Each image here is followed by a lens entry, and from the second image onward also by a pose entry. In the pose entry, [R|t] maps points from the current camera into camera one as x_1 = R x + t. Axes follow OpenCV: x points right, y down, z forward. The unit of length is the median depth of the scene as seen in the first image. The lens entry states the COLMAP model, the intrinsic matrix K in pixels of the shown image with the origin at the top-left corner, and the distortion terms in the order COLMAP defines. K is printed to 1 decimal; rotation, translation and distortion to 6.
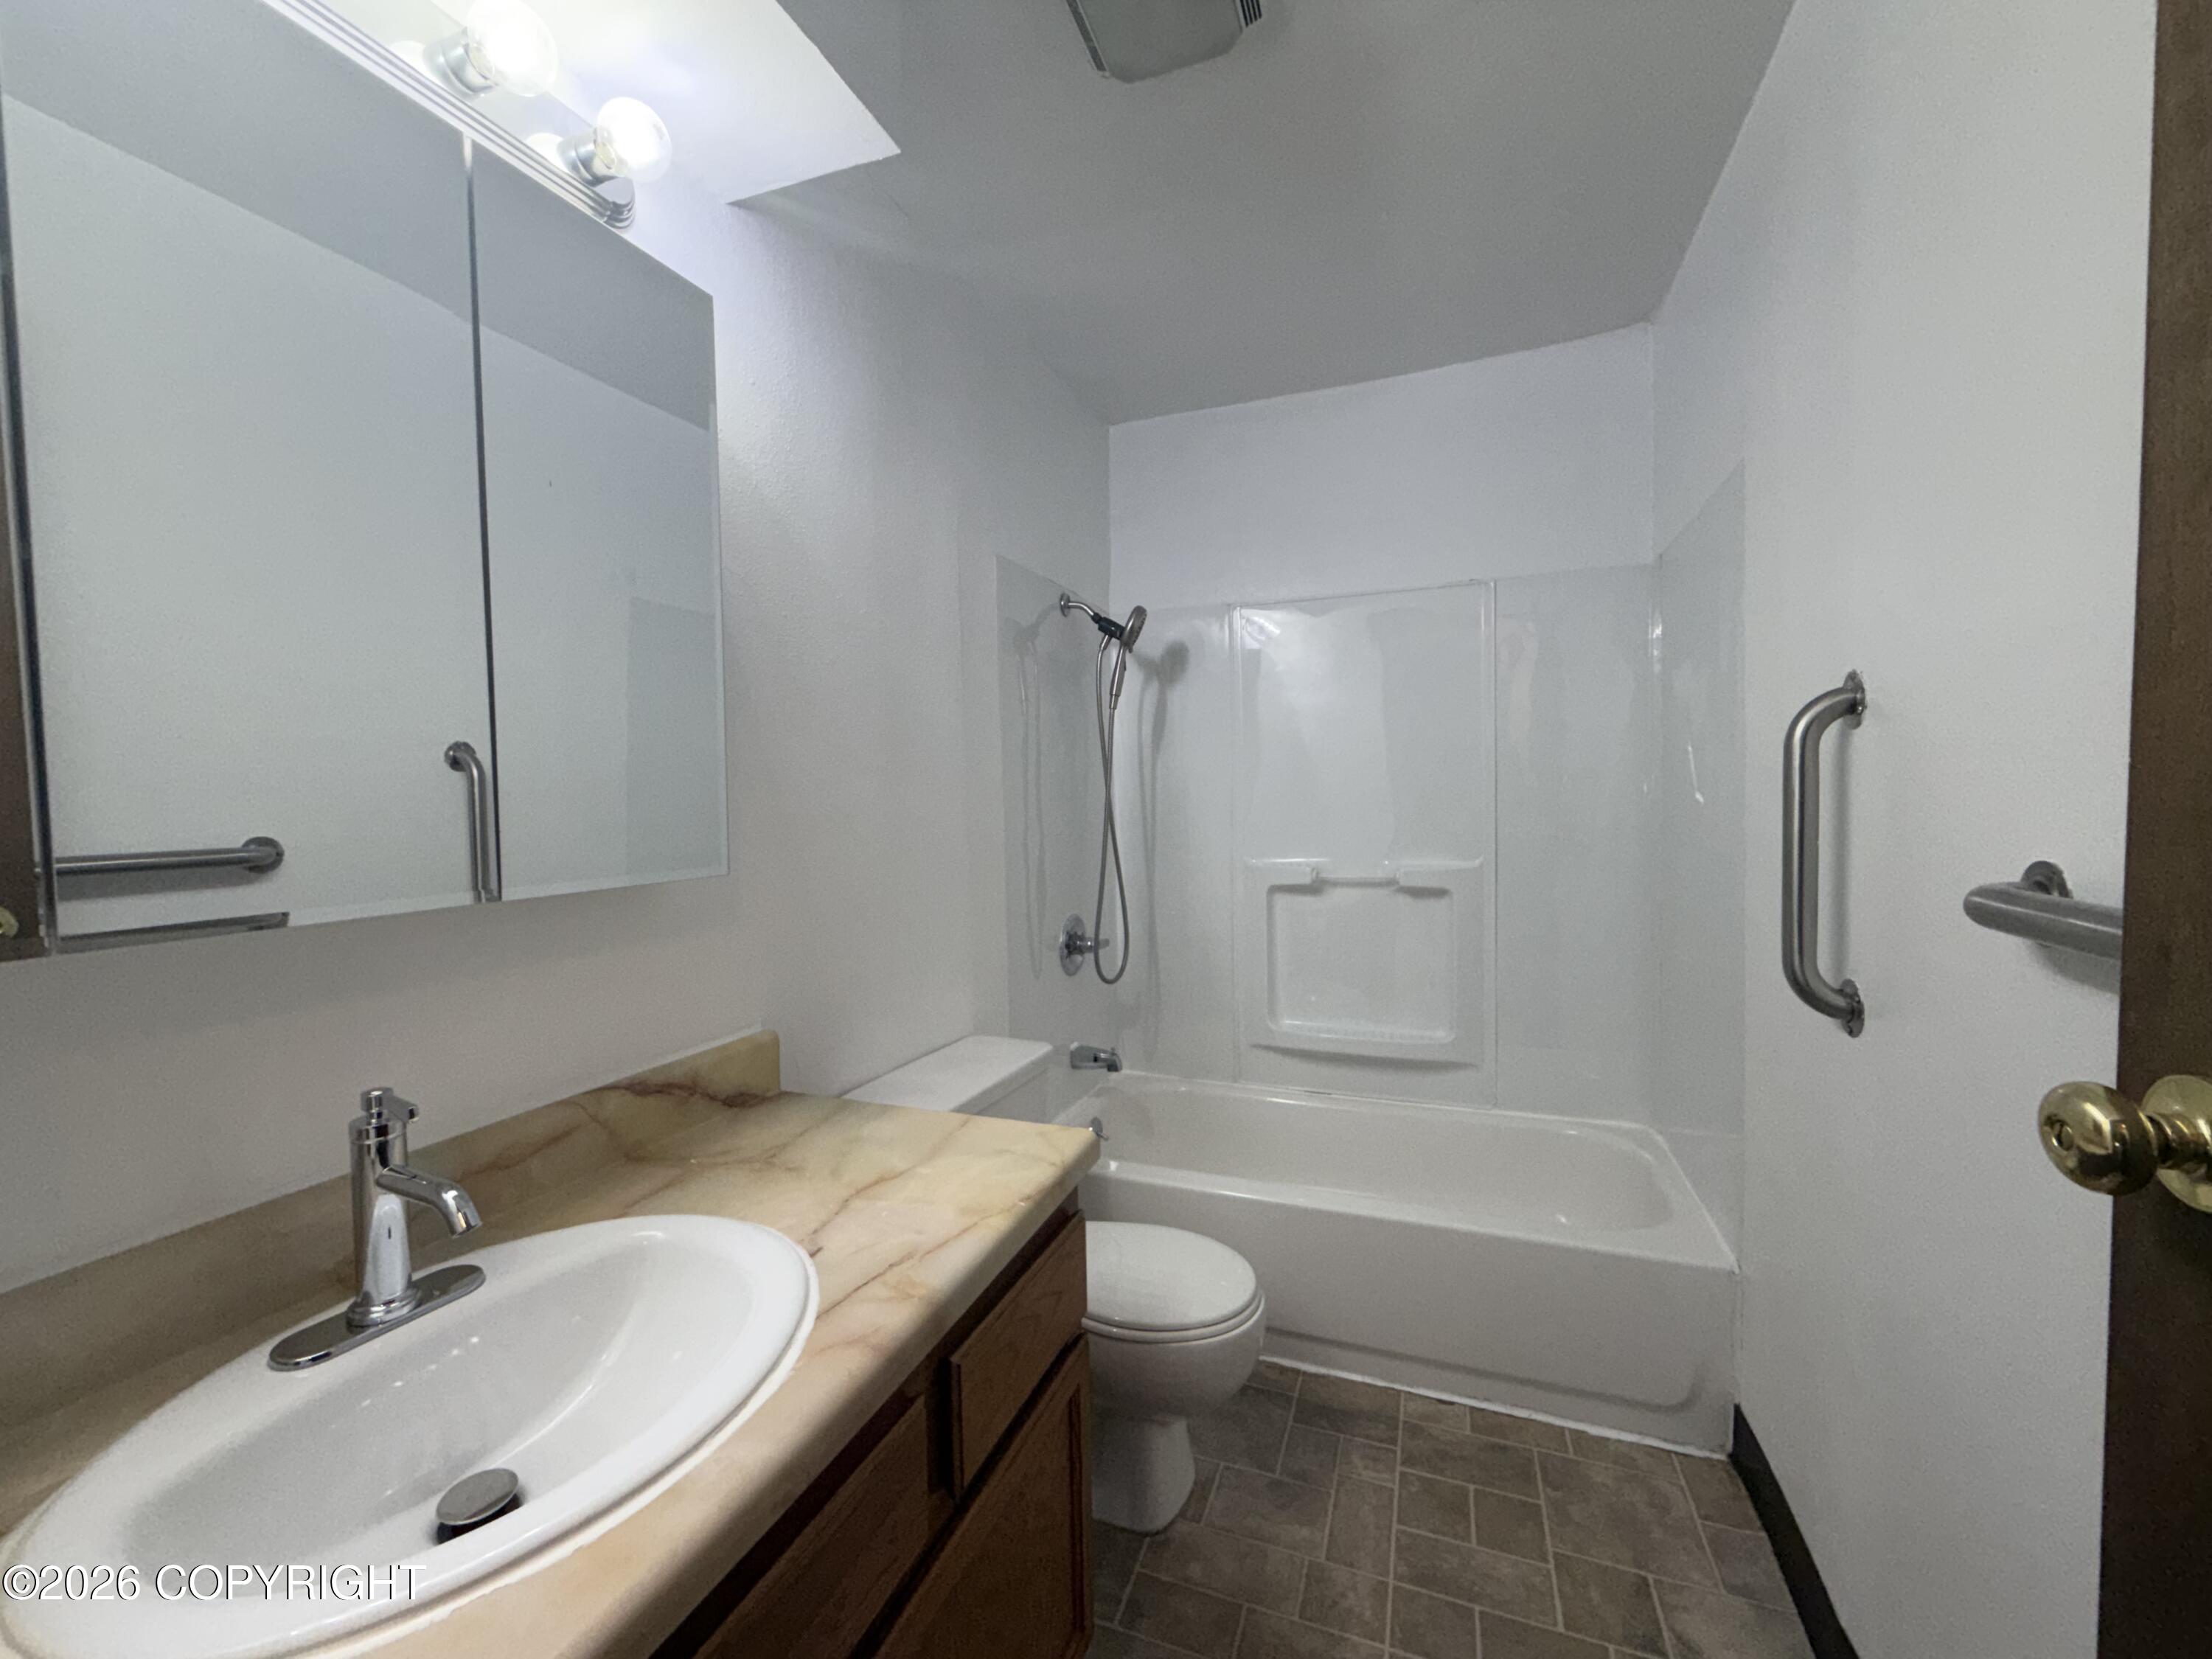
lens RADIAL K [[866.8, 0, 1111.1], [0, 866.8, 826.6], [0, 0, 1]] dist [0.000042, 0.000566]
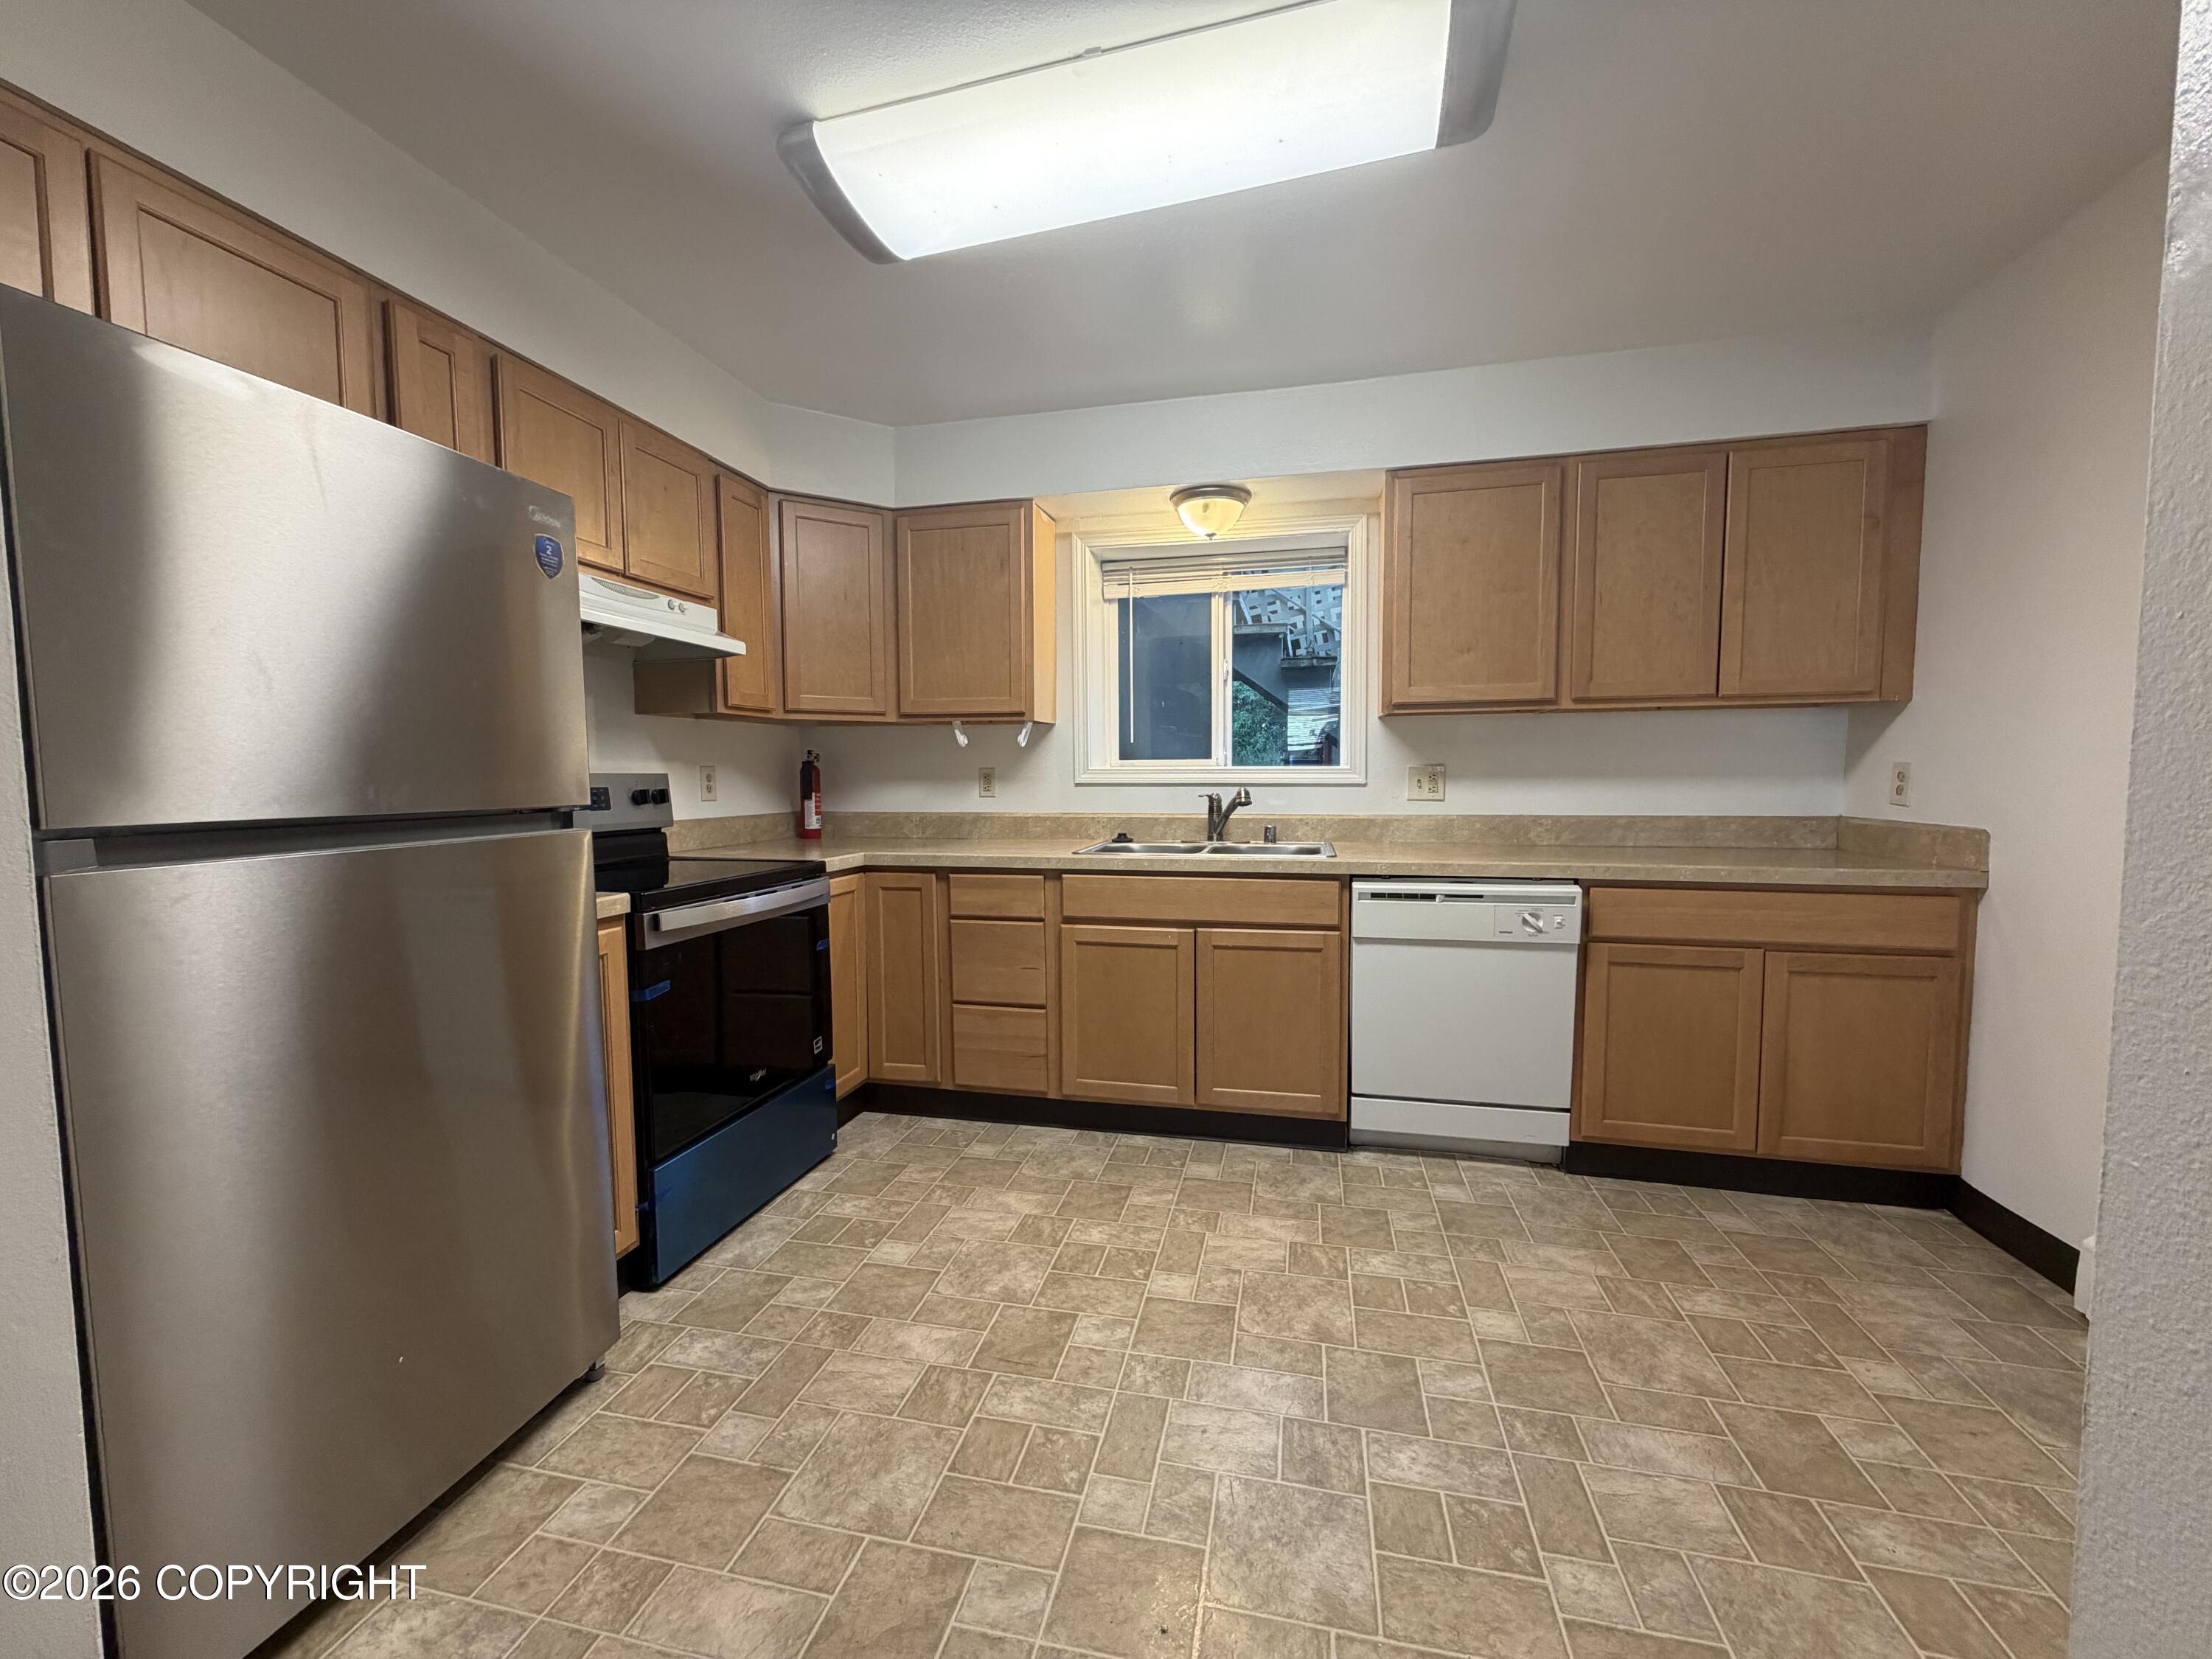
lens RADIAL K [[866.8, 0, 1103.2], [0, 866.8, 831.4], [0, 0, 1]] dist [0.000042, 0.000566]
pose [[-0.990224, 0.033982, -0.135283, 0.923809], [0.019522, 0.994087, 0.106816, -0.024805], [0.138113, 0.103131, -0.985032, 1.874883]]
